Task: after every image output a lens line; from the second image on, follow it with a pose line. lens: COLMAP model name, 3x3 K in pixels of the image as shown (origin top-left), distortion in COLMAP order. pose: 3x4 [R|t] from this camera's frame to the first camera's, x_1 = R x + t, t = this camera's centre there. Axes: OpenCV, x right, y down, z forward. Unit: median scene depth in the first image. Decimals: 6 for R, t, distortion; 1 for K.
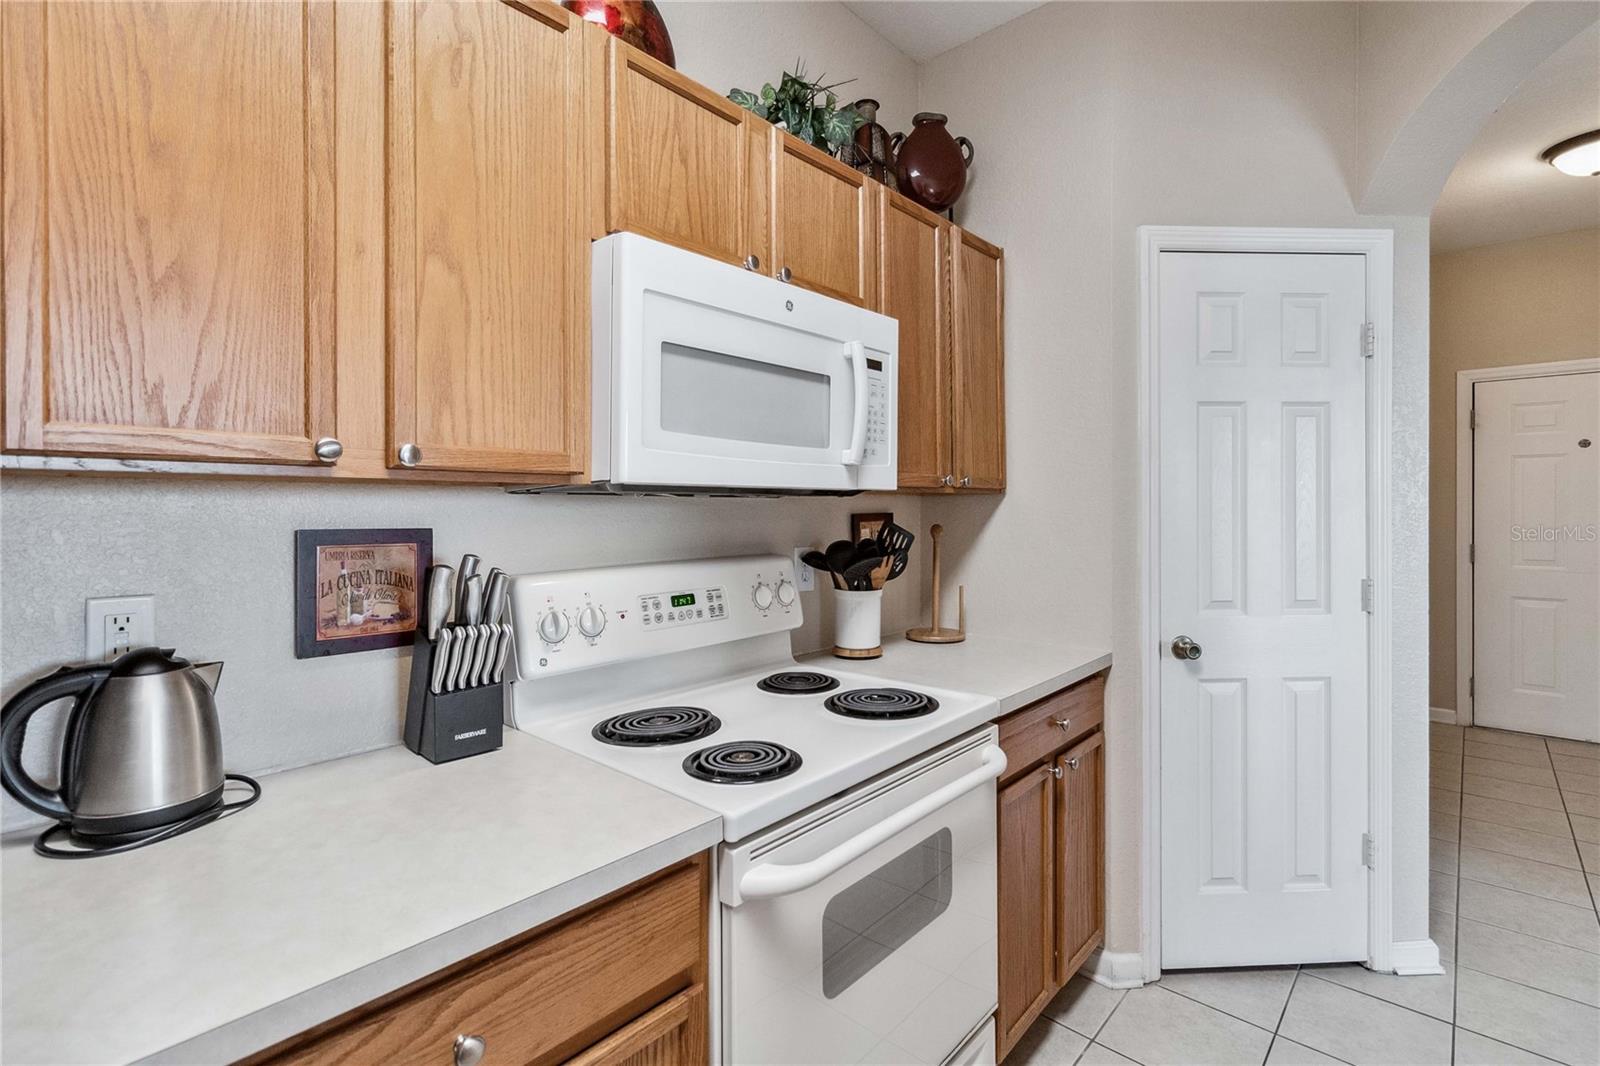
lens RADIAL K [[749.7, 0, 809.3], [0, 749.7, 509.8], [0, 0, 1]] dist [-0.001236, 0.002476]
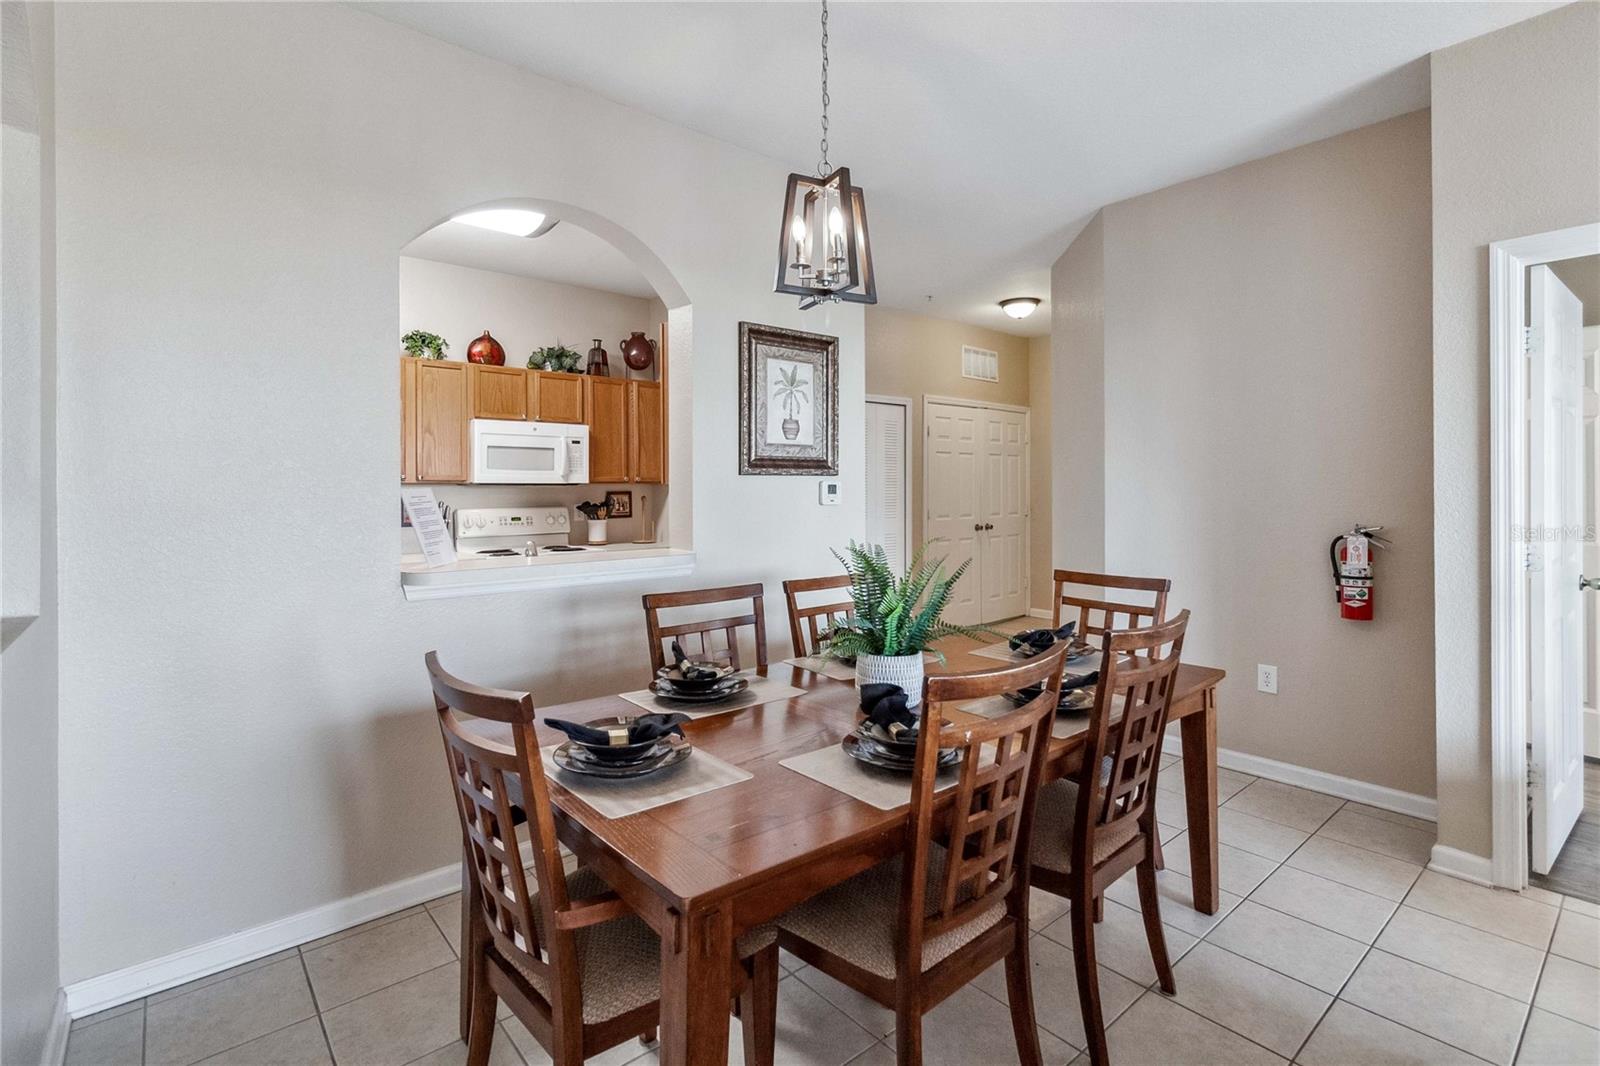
lens RADIAL K [[749.7, 0, 797.7], [0, 749.7, 486.8], [0, 0, 1]] dist [-0.001236, 0.002476]
pose [[0.987527, -0.006630, -0.157312, 1.494576], [0.005015, 0.999931, -0.010661, 0.024897], [0.157372, 0.009739, 0.987491, -1.916998]]
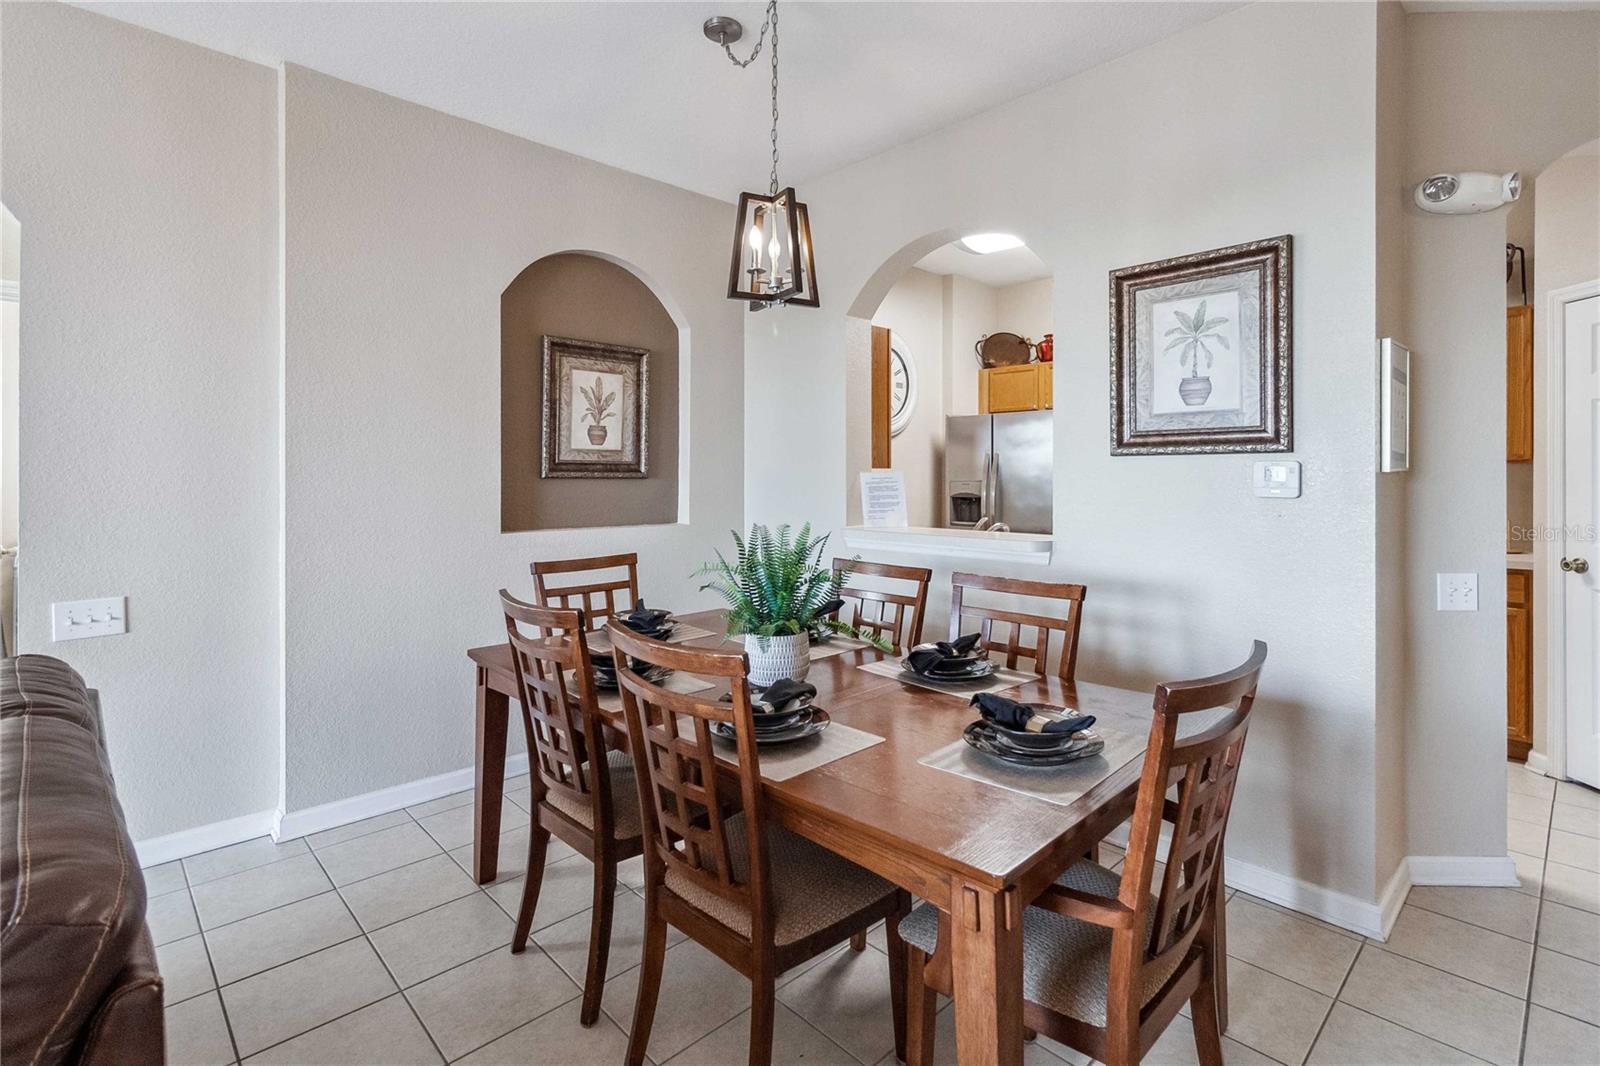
lens RADIAL K [[749.7, 0, 784.4], [0, 749.7, 477.3], [0, 0, 1]] dist [-0.001236, 0.002476]
pose [[-0.088018, 0.003638, -0.996112, 2.717592], [-0.006594, 0.999969, 0.004235, 0.015836], [0.996097, 0.006941, -0.087991, -0.575158]]
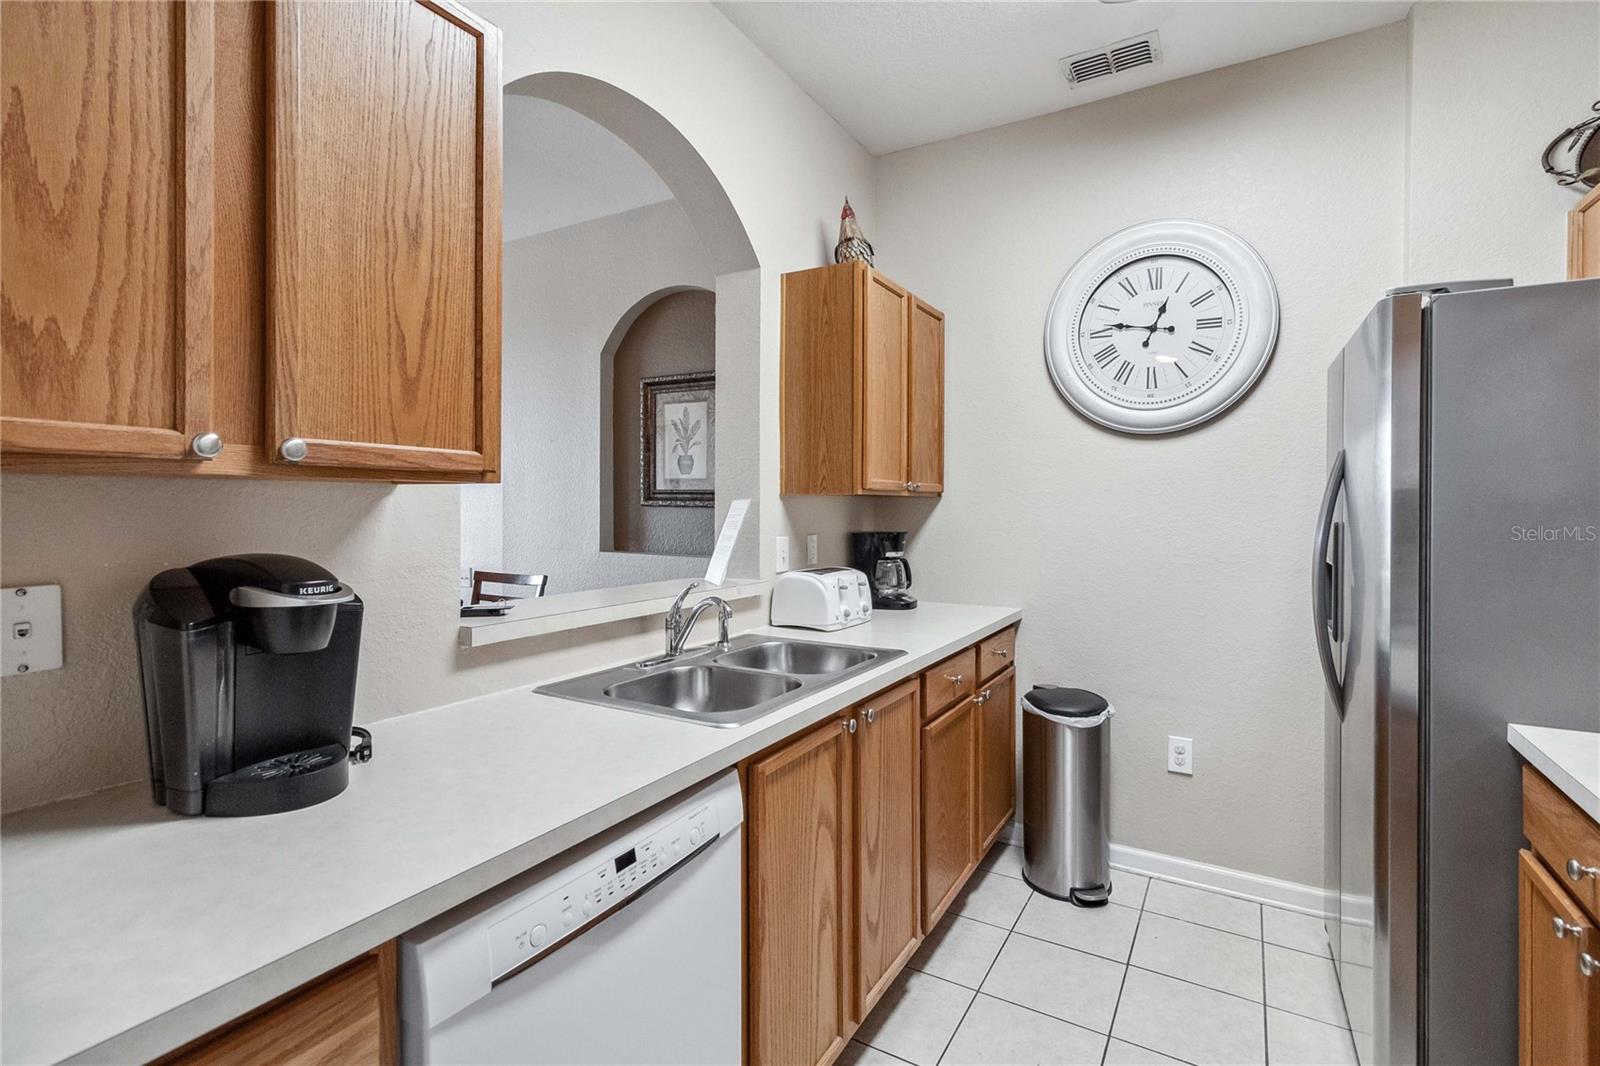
lens RADIAL K [[749.7, 0, 787.5], [0, 749.7, 508.0], [0, 0, 1]] dist [-0.001236, 0.002476]
pose [[-0.982161, -0.005382, -0.187965, 0.652506], [-0.007834, 0.999894, 0.012308, 0.005110], [0.187879, 0.013561, -0.982099, 0.981382]]
